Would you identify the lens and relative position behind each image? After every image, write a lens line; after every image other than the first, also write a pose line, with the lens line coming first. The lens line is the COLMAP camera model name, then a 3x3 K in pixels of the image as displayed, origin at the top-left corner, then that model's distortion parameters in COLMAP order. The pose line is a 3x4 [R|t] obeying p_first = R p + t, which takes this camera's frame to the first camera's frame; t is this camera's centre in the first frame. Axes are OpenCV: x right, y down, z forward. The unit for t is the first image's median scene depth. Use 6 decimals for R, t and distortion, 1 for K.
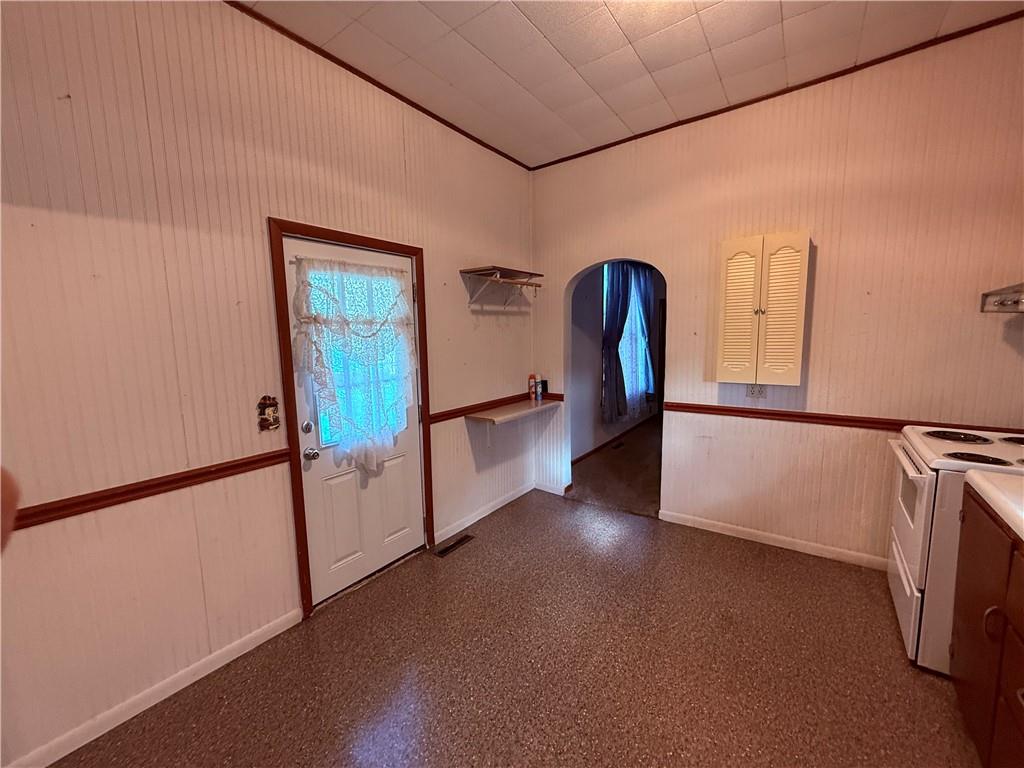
lens RADIAL K [[406.8, 0, 513.6], [0, 406.8, 382.1], [0, 0, 1]] dist [0.003835, -0.000012]
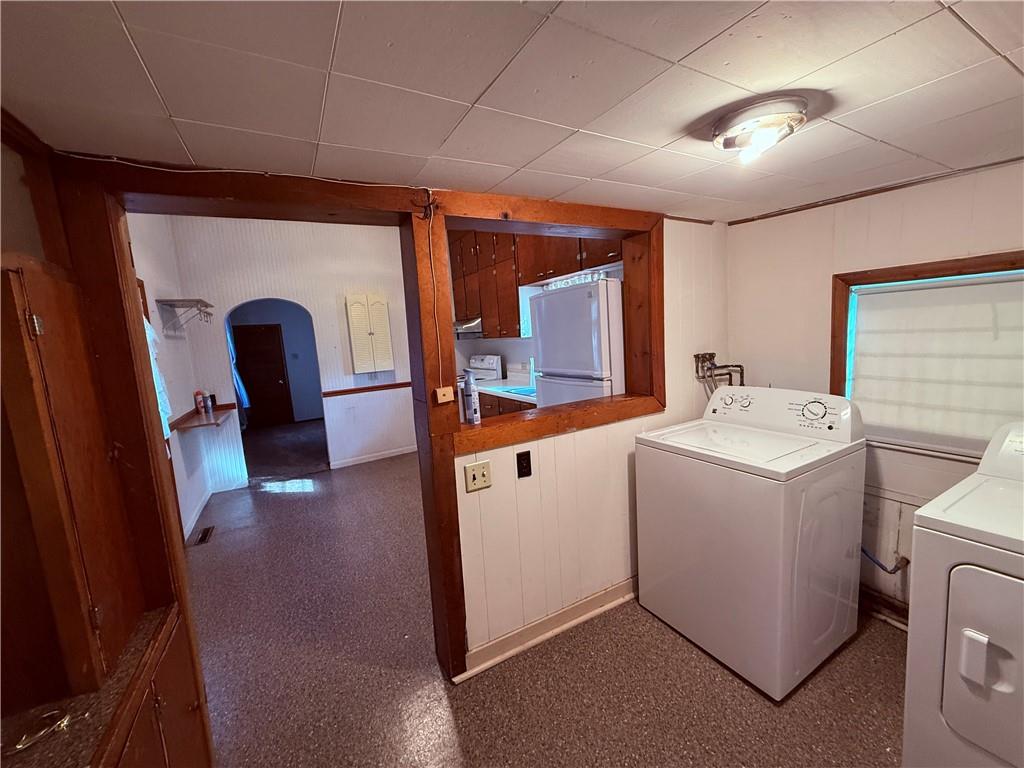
lens RADIAL K [[406.8, 0, 512.0], [0, 406.8, 384.9], [0, 0, 1]] dist [0.003835, -0.000012]
pose [[0.412217, -0.121120, 0.902999, -0.616404], [0.171583, 0.983709, 0.053619, 0.052185], [-0.894783, 0.132837, 0.426284, -0.261892]]
